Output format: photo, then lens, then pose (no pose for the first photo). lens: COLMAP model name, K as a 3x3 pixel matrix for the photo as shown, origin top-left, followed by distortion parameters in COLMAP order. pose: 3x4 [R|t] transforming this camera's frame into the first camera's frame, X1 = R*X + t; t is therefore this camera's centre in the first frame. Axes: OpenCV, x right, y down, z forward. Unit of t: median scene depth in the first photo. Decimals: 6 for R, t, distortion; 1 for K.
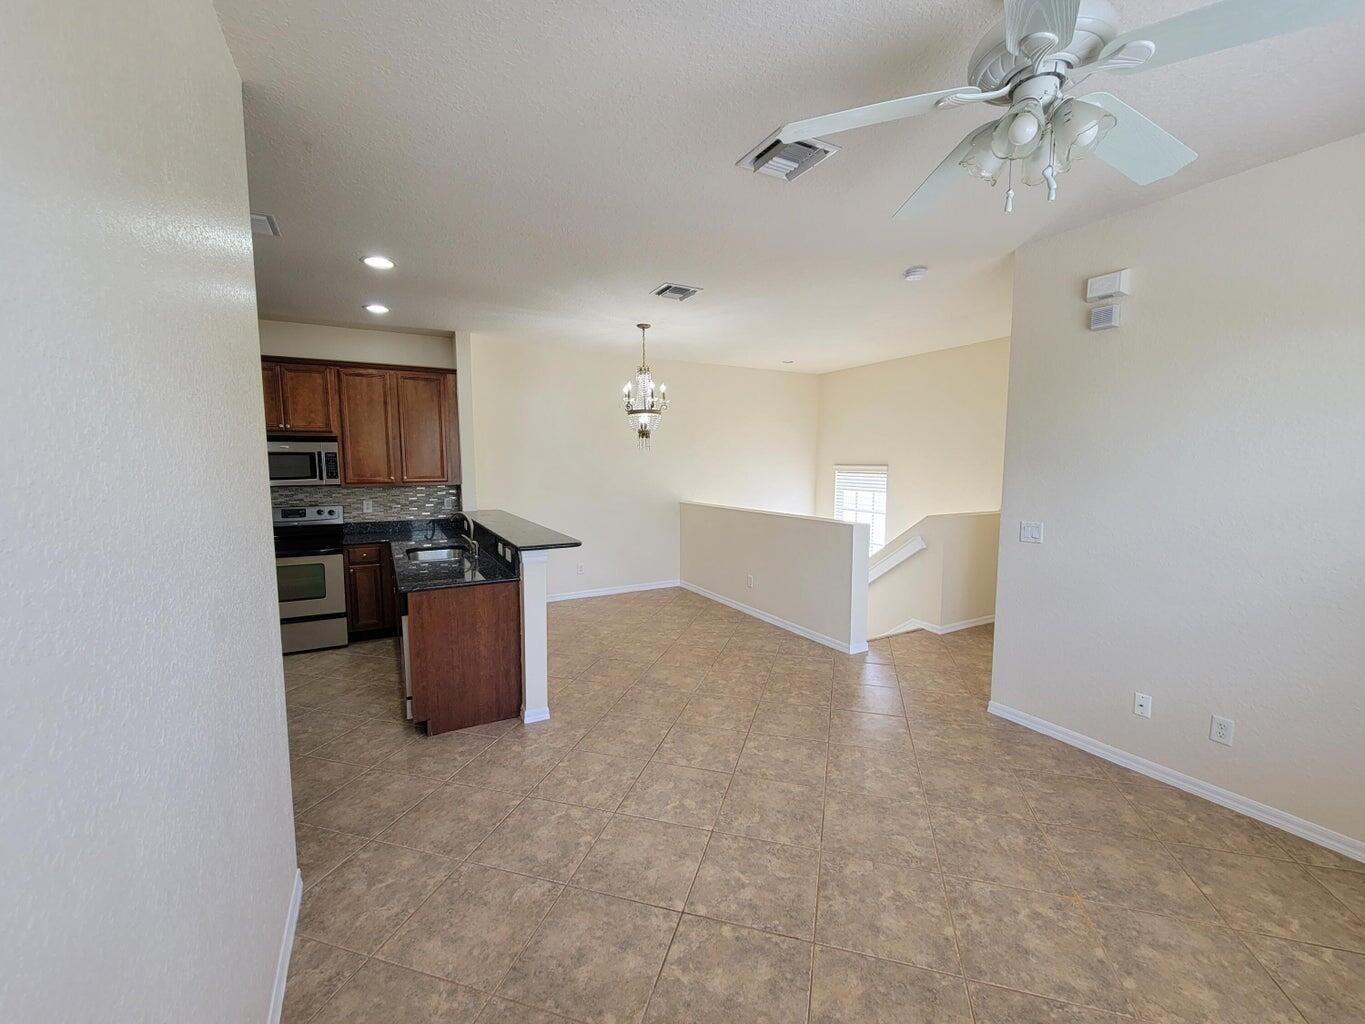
lens RADIAL K [[558.6, 0, 685.8], [0, 558.6, 516.7], [0, 0, 1]] dist [-0.000028, -0.000646]
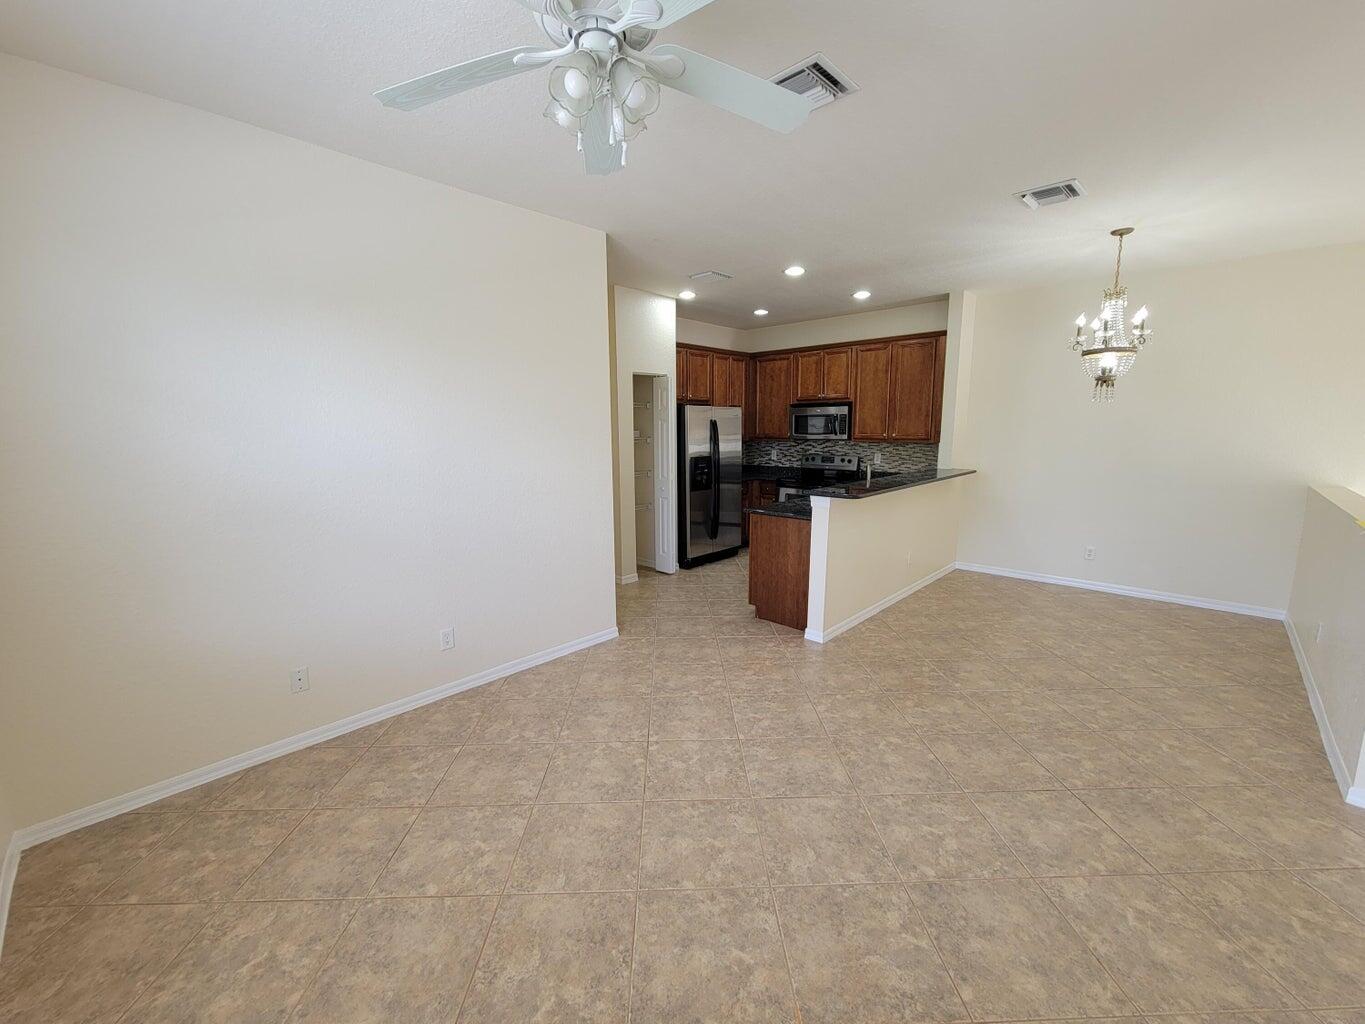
lens RADIAL K [[558.6, 0, 685.8], [0, 558.6, 516.7], [0, 0, 1]] dist [-0.000028, -0.000646]
pose [[0.304427, 0.153522, -0.940083, 0.505575], [-0.088183, 0.987230, 0.132665, -0.019377], [0.948445, 0.042512, 0.314078, 0.248649]]
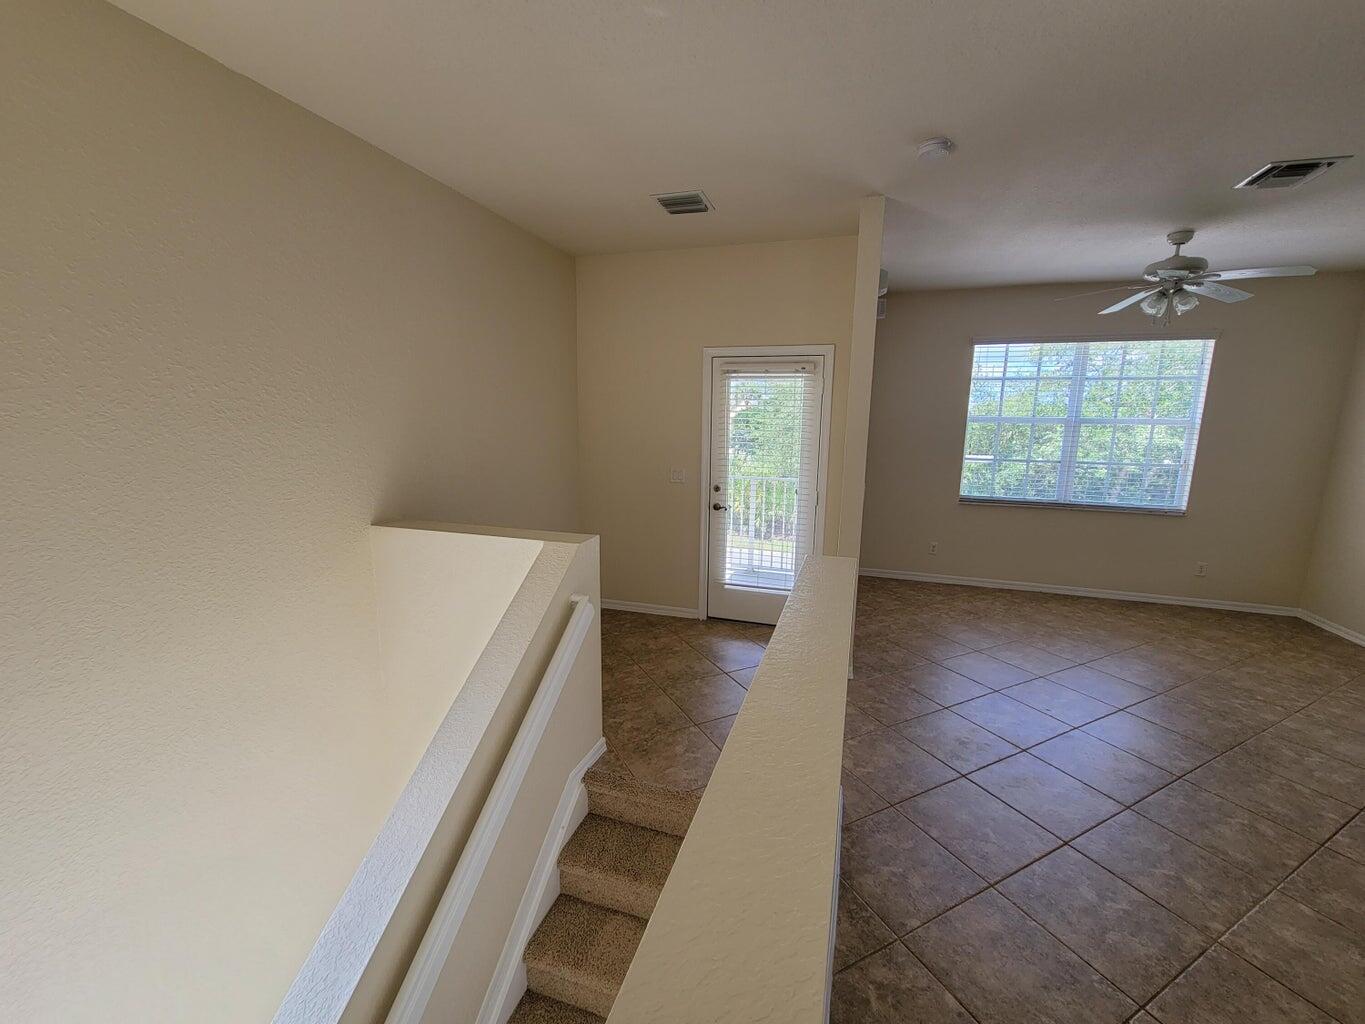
lens RADIAL K [[558.6, 0, 685.8], [0, 558.6, 516.7], [0, 0, 1]] dist [-0.000028, -0.000646]
pose [[-0.685209, -0.139014, 0.714957, 0.051979], [0.056214, 0.968595, 0.242206, -0.134707], [-0.726174, 0.206152, -0.655875, 1.294439]]
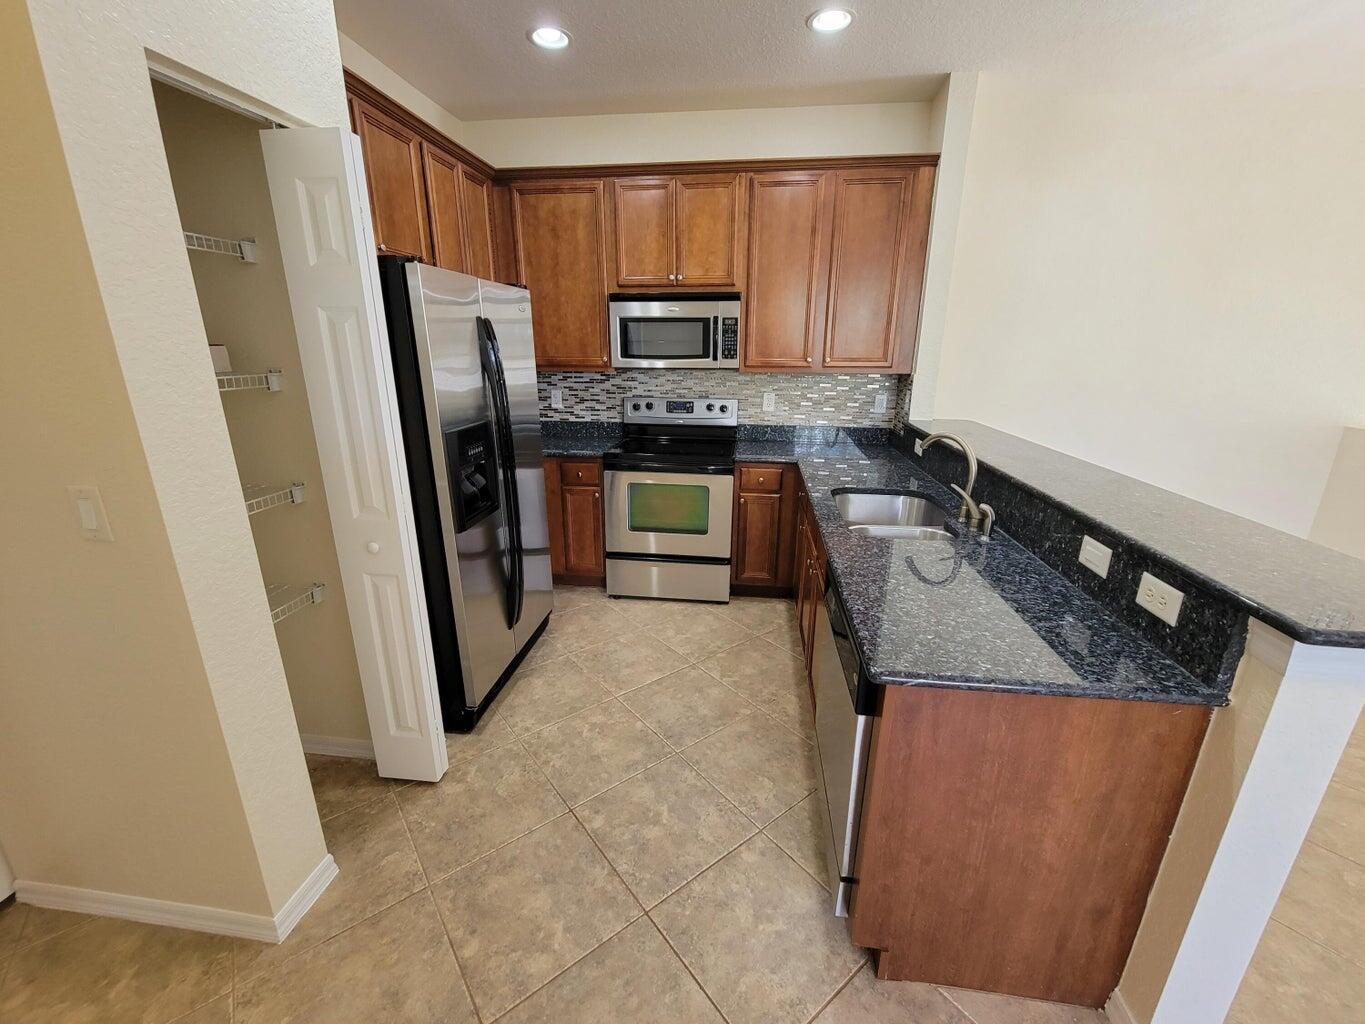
lens RADIAL K [[558.6, 0, 685.8], [0, 558.6, 516.7], [0, 0, 1]] dist [-0.000028, -0.000646]
pose [[0.808999, 0.178236, -0.560137, -0.263913], [-0.064601, 0.974108, 0.216659, -0.025383], [0.584250, -0.139092, 0.799566, 0.404803]]
